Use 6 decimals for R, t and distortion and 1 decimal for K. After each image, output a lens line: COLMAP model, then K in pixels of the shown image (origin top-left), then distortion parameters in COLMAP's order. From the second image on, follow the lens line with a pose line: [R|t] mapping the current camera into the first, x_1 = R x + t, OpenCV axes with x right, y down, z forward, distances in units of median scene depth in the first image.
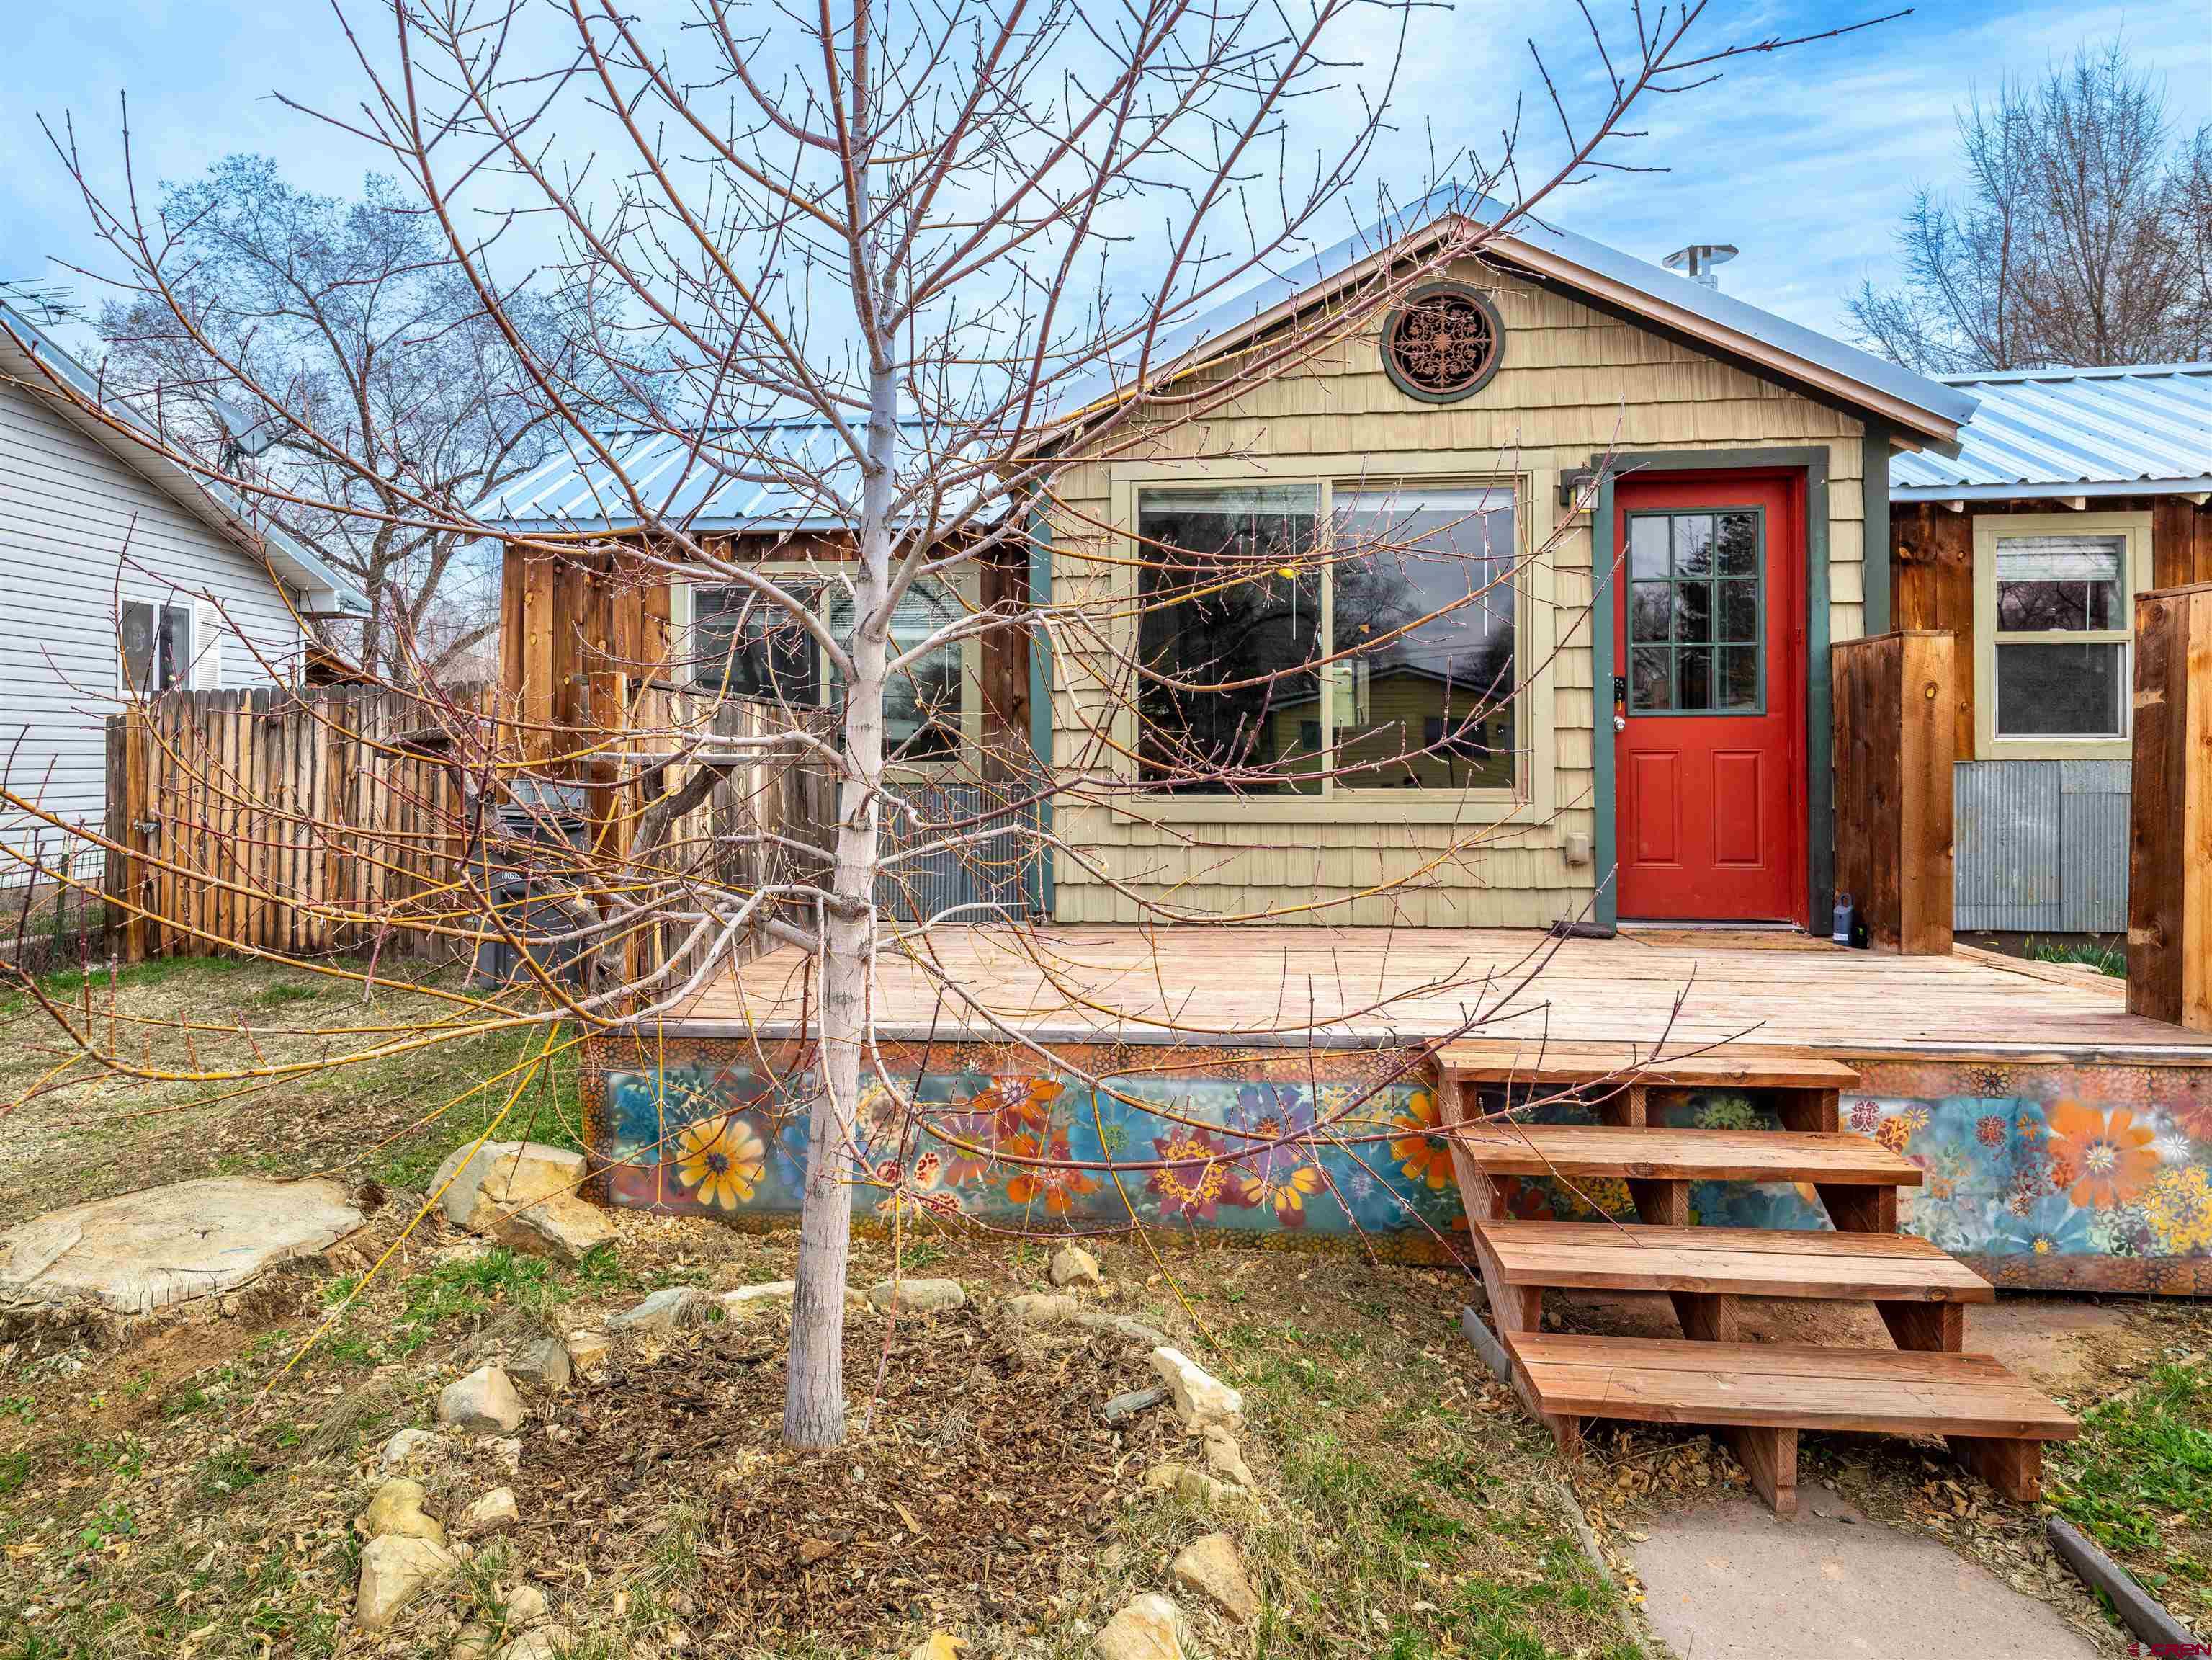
lens RADIAL K [[1266.6, 0, 1016.3], [0, 1266.6, 758.9], [0, 0, 1]] dist [0.003160, 0.001280]
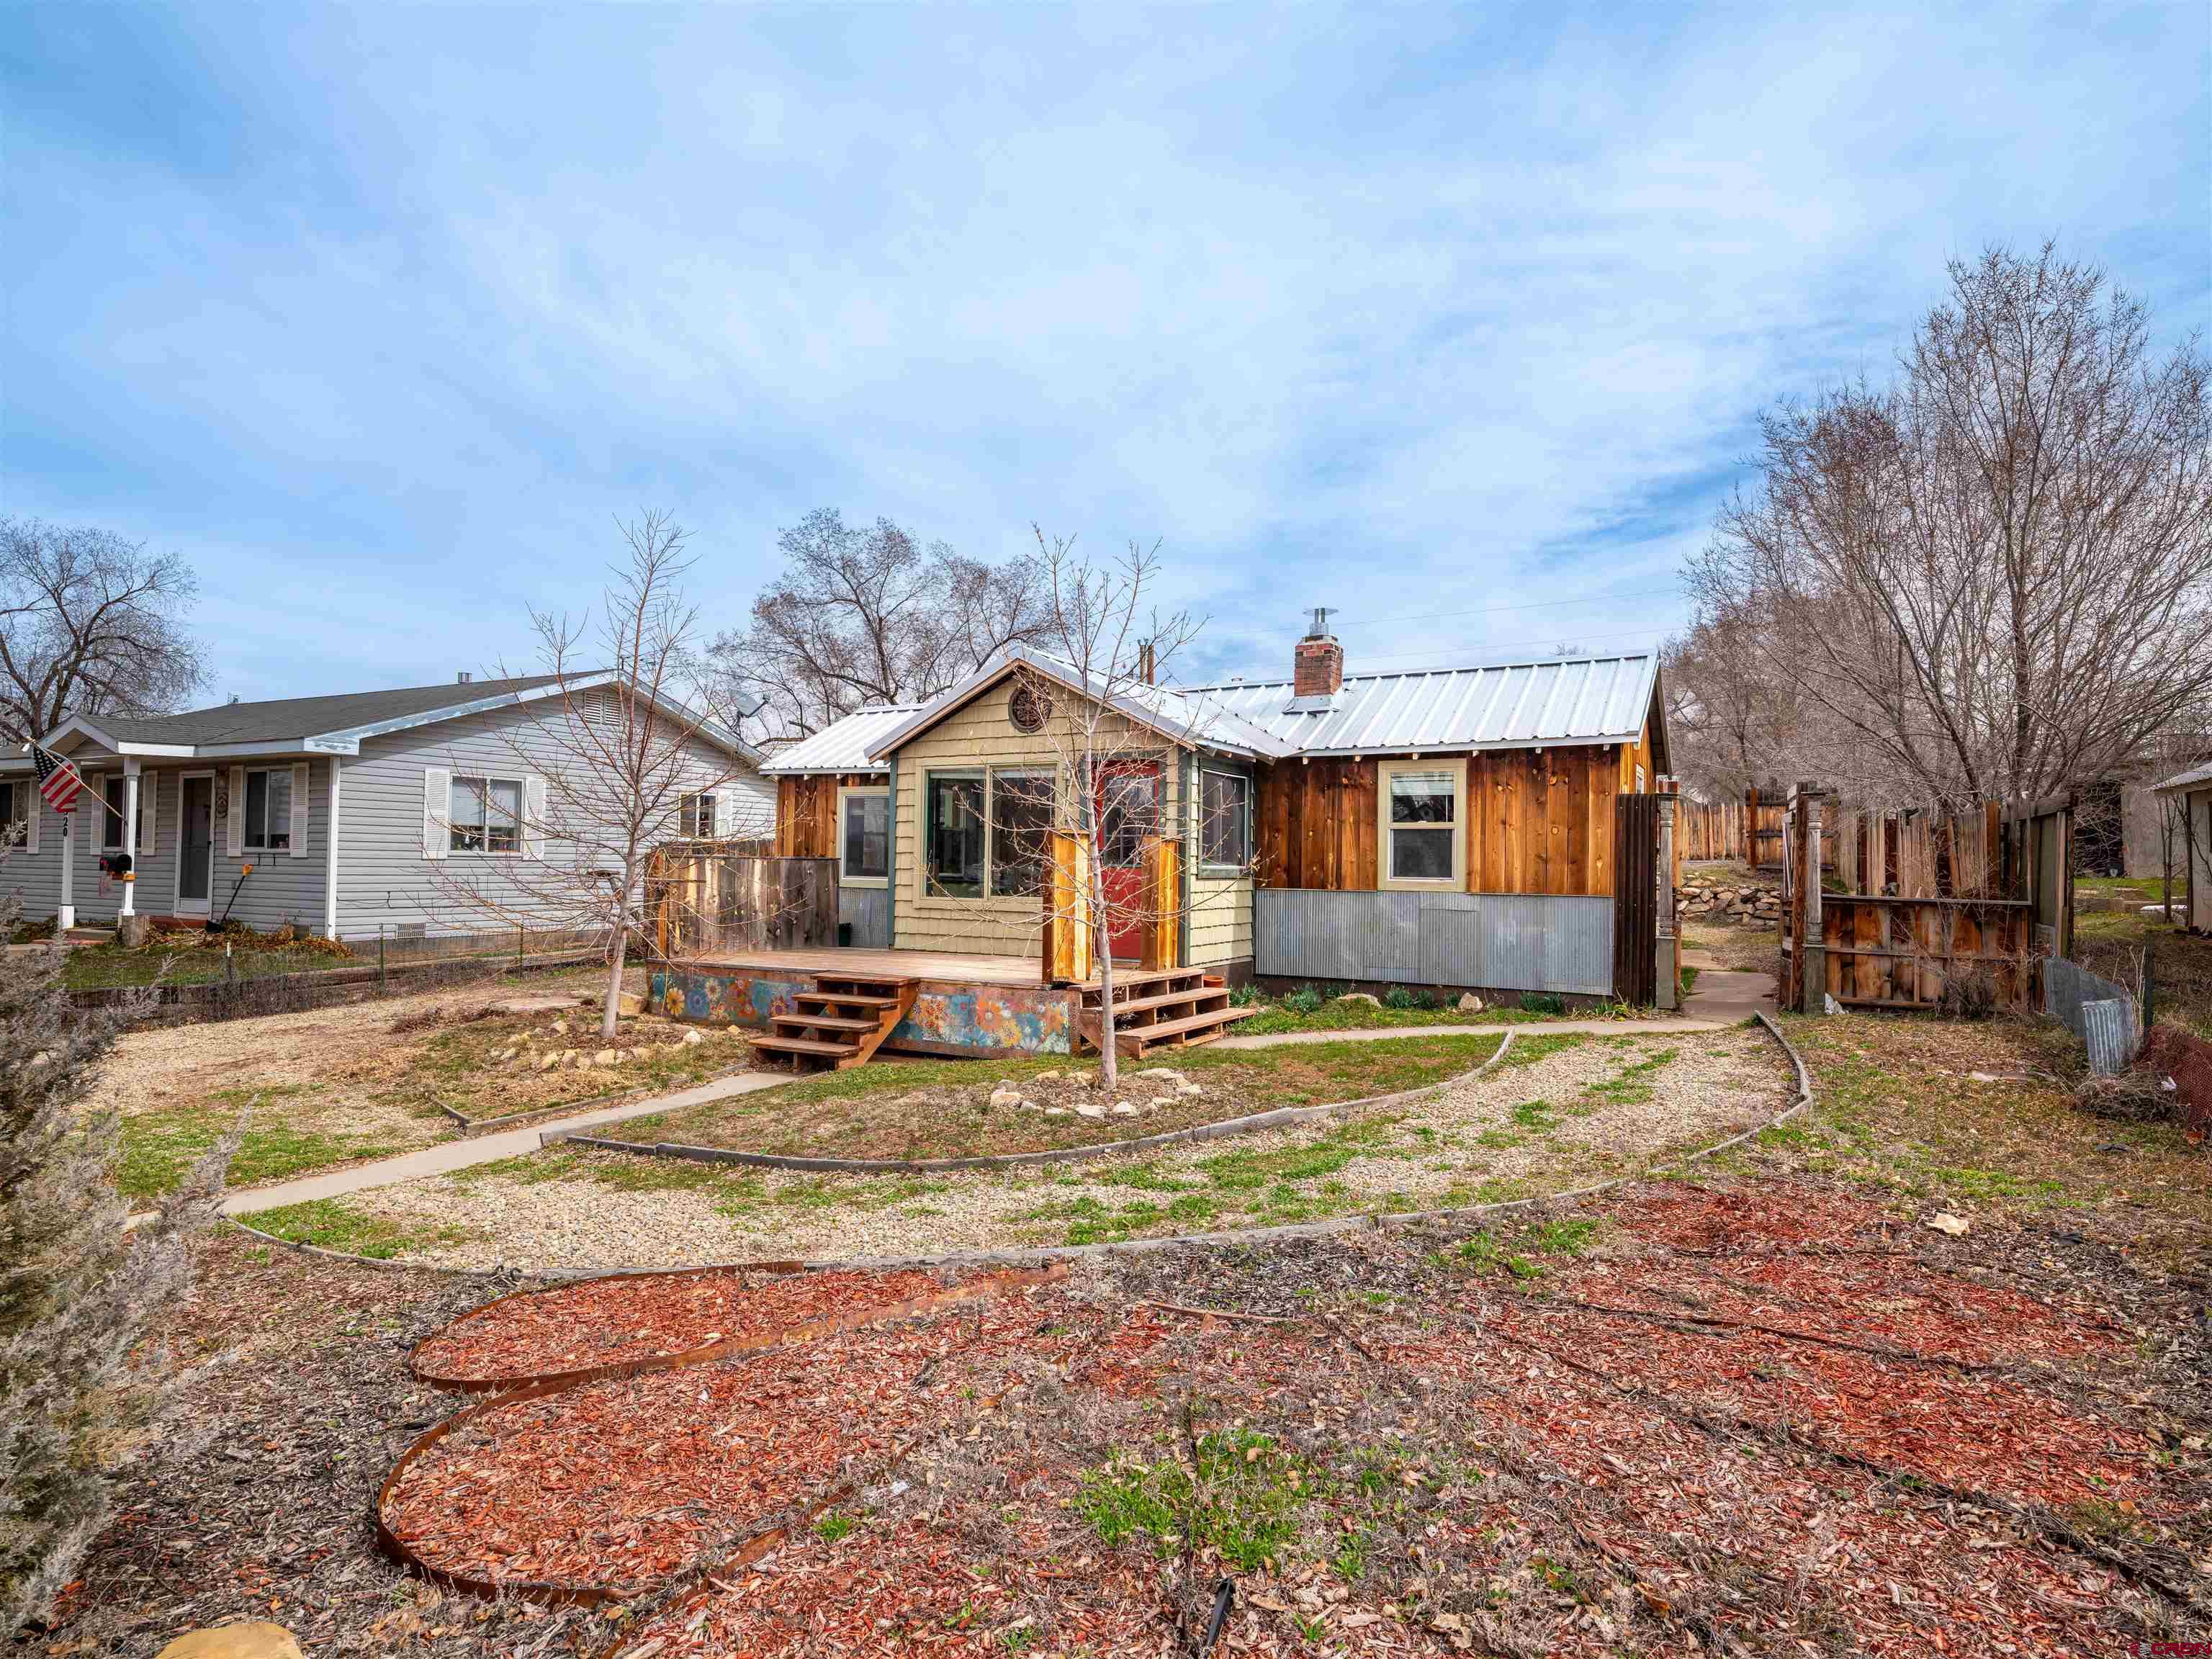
lens RADIAL K [[1125.1, 0, 1125.4], [0, 1125.1, 831.3], [0, 0, 1]] dist [0.002018, 0.000125]
pose [[0.928402, 0.003066, -0.371564, 1.257773], [-0.015907, 0.999377, -0.031498, -0.034571], [0.371236, 0.035153, 0.927873, -0.844410]]
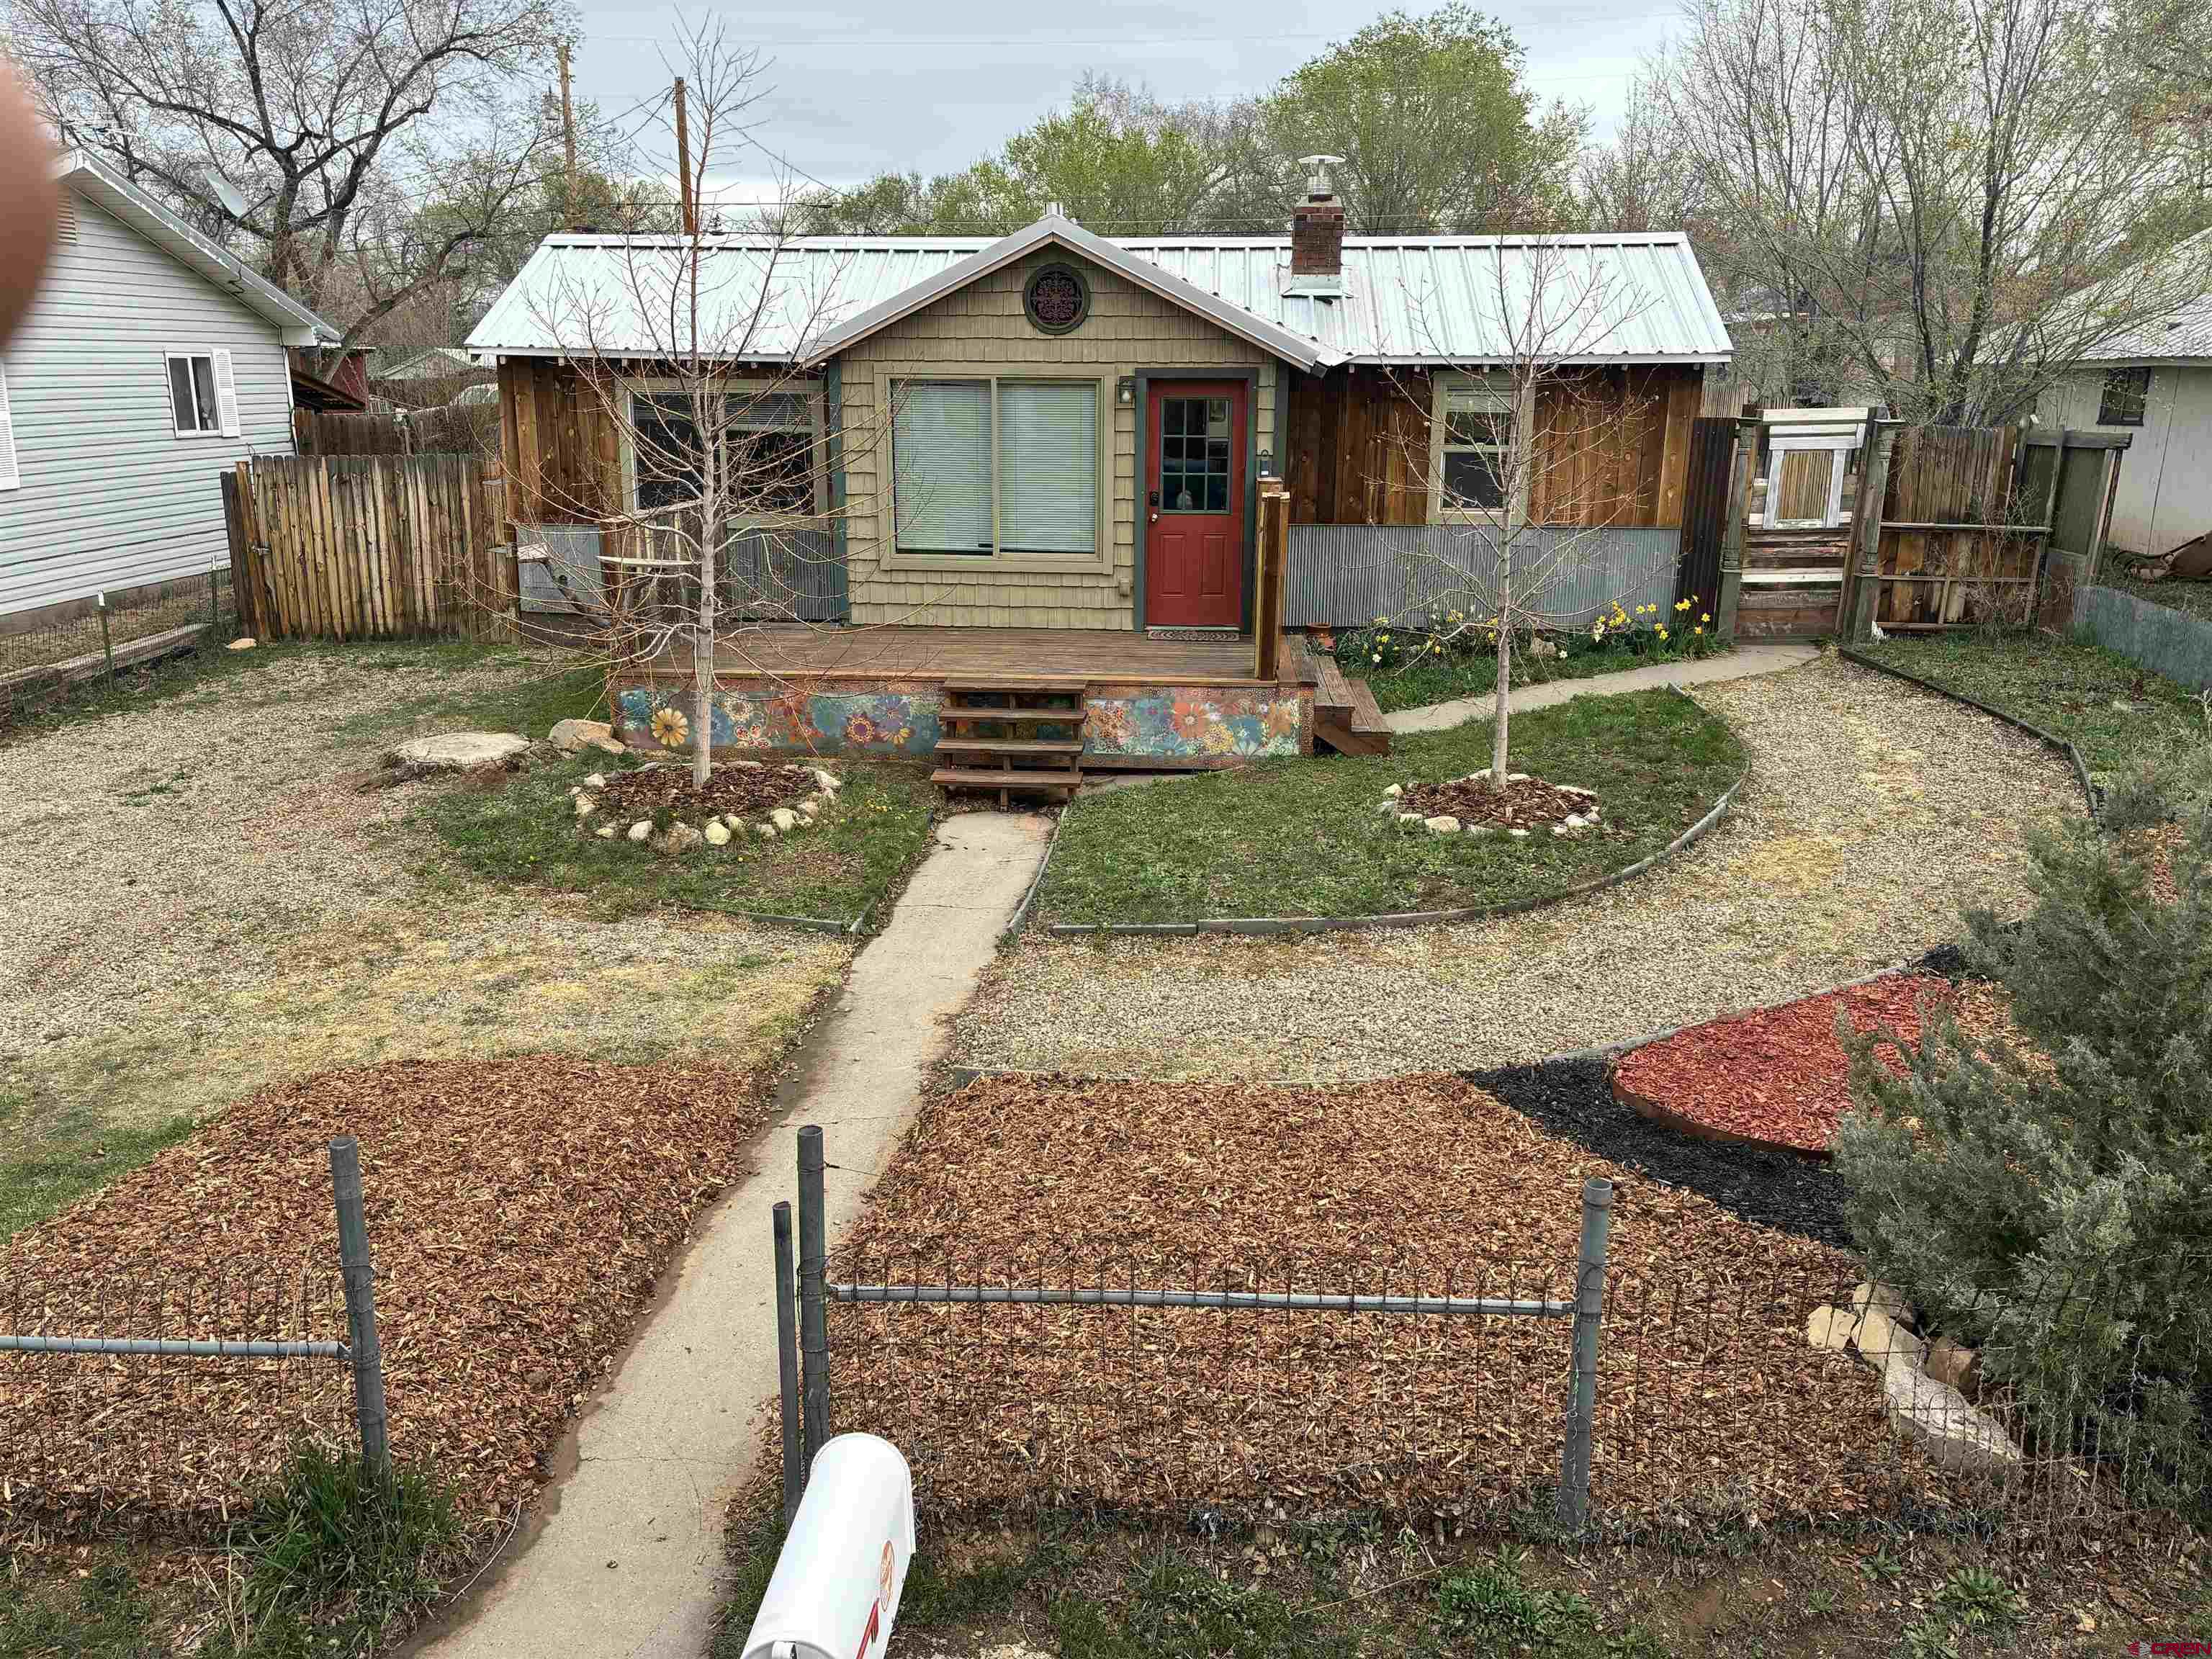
lens RADIAL K [[1569.5, 0, 1099.5], [0, 1569.5, 794.3], [0, 0, 1]] dist [0.027724, 0.001592]
pose [[0.999203, -0.000585, 0.039911, 0.302741], [-0.009509, 0.967615, 0.252252, -0.211043], [-0.038766, -0.252431, 0.966838, -1.278154]]
